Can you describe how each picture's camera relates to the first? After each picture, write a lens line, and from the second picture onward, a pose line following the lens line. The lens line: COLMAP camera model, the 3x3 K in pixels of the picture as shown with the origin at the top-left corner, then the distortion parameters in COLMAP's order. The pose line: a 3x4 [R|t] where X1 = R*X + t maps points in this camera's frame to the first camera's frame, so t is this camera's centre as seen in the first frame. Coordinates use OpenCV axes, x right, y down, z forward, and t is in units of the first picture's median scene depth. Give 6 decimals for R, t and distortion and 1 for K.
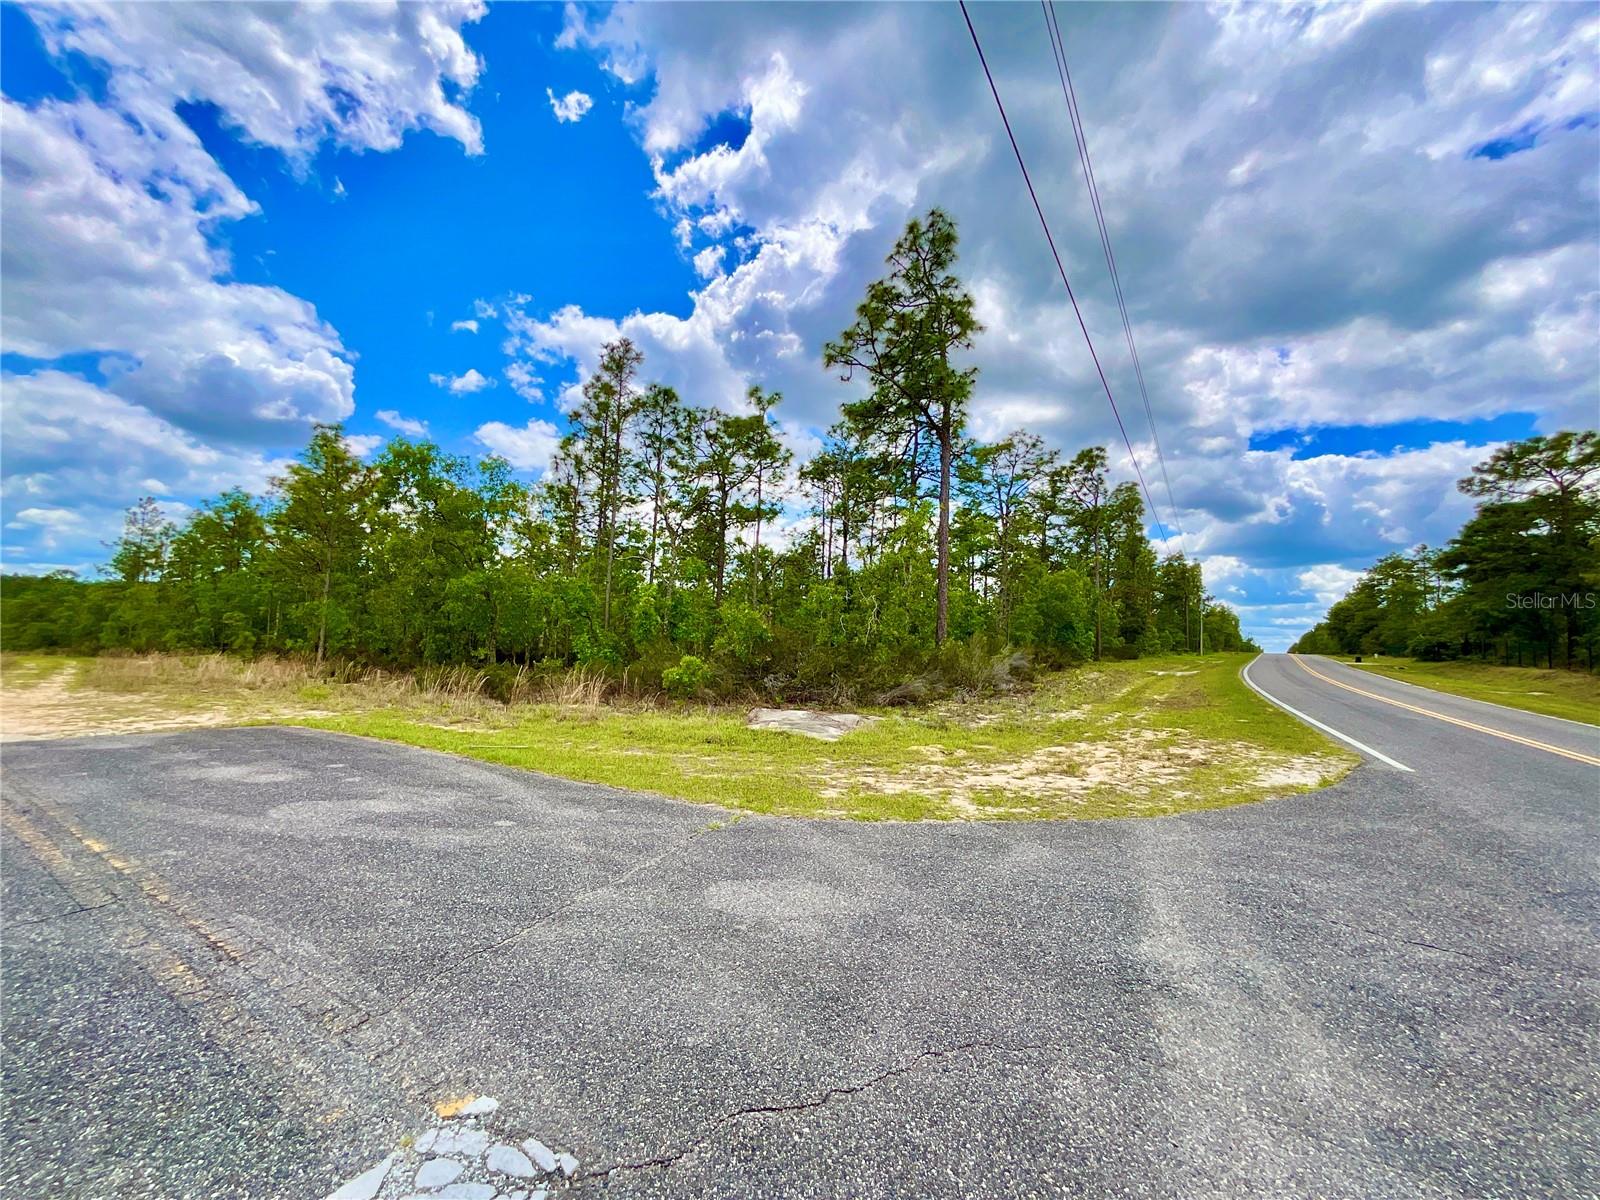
lens RADIAL K [[647.1, 0, 795.9], [0, 647.1, 603.4], [0, 0, 1]] dist [0.001253, -0.000494]
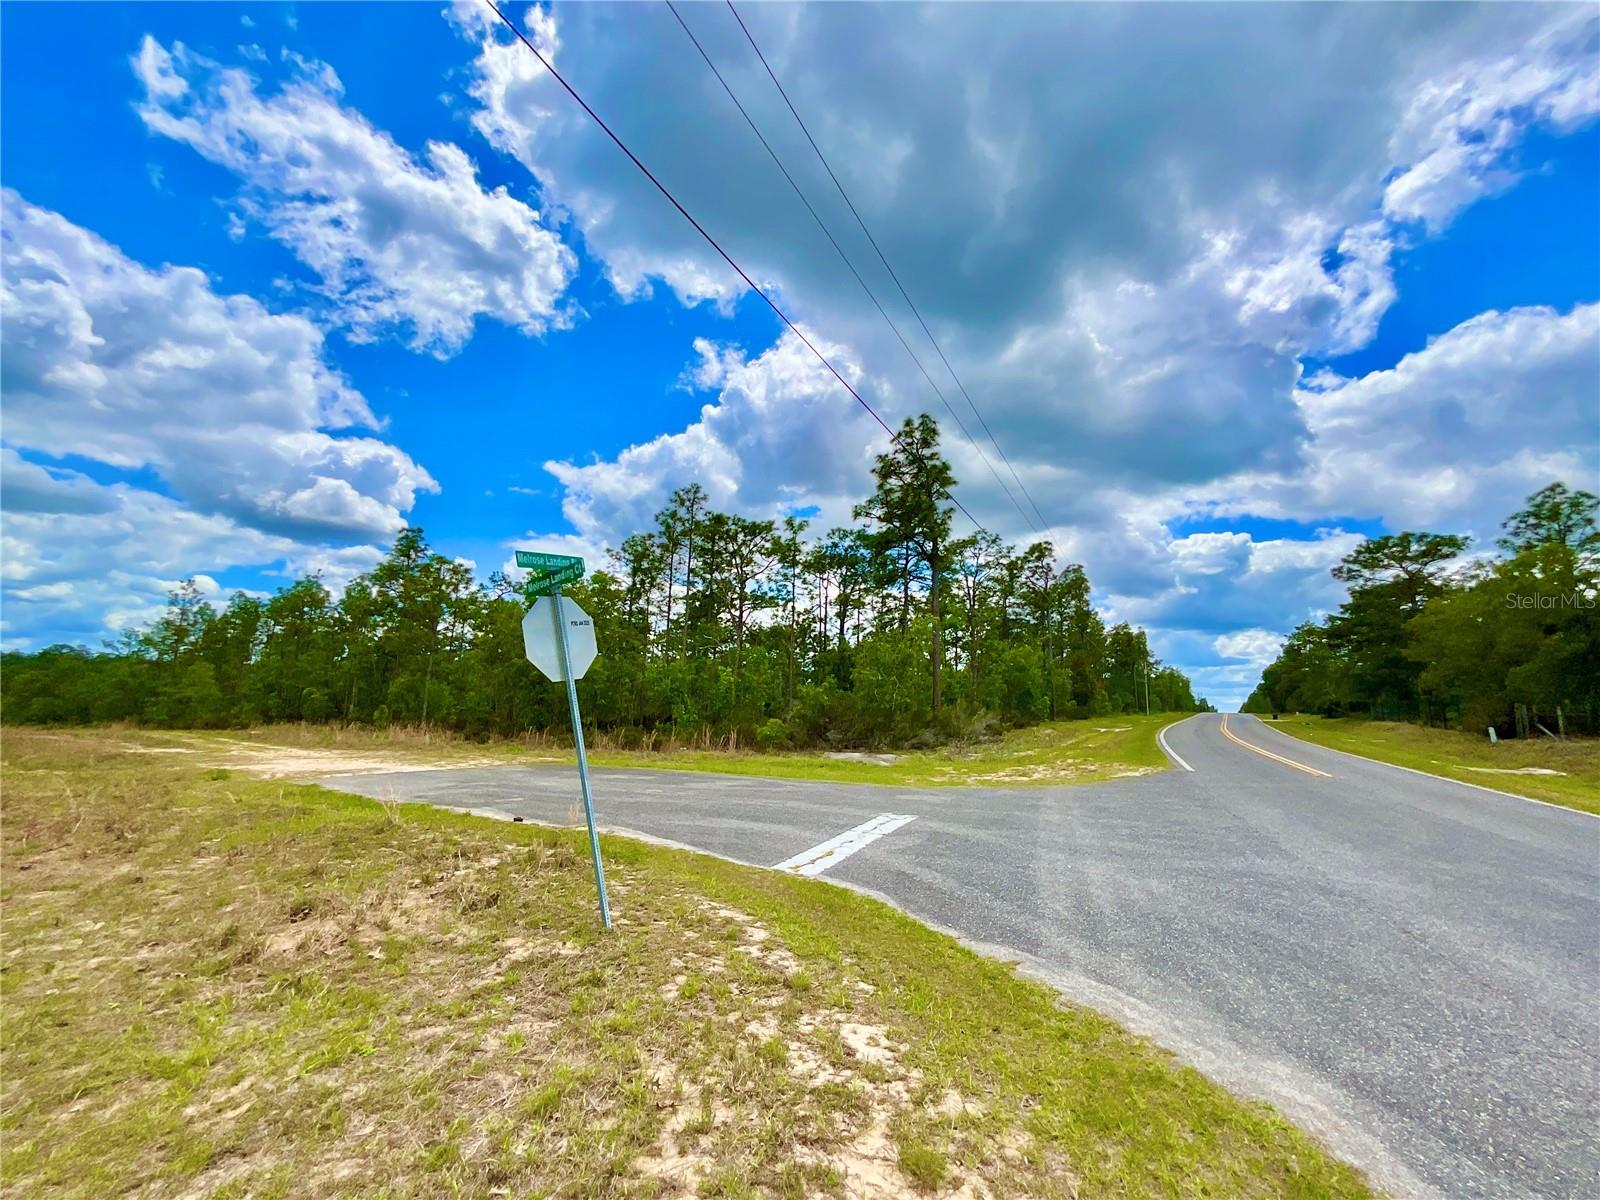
lens RADIAL K [[647.1, 0, 795.9], [0, 647.1, 603.4], [0, 0, 1]] dist [0.001253, -0.000494]
pose [[0.998641, -0.004278, 0.051940, -0.065482], [0.009428, 0.995010, -0.099325, -0.011866], [-0.051256, 0.099679, 0.993699, -0.173596]]
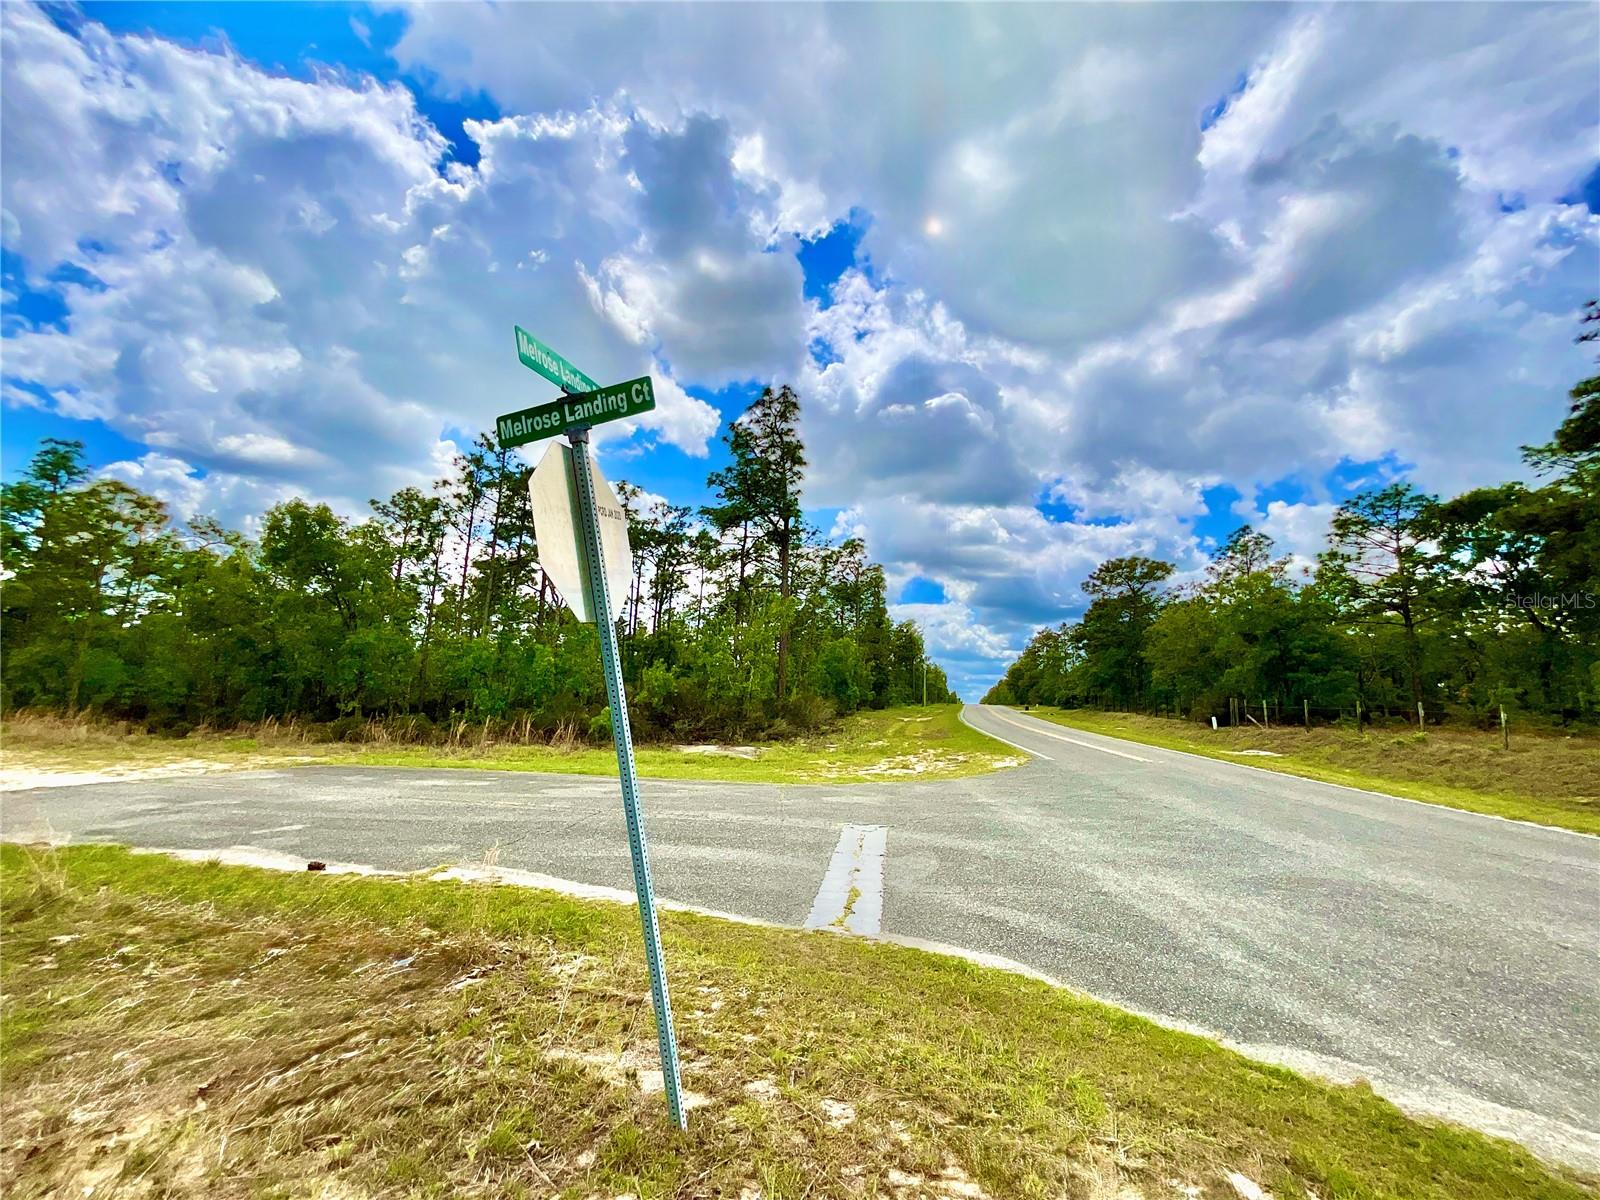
lens RADIAL K [[649.1, 0, 795.8], [0, 649.1, 605.4], [0, 0, 1]] dist [-0.000992, 0.000016]
pose [[0.929702, 0.049815, 0.364930, -0.104001], [-0.021294, 0.996424, -0.081767, -0.007301], [-0.367698, 0.068248, 0.927438, -0.114286]]
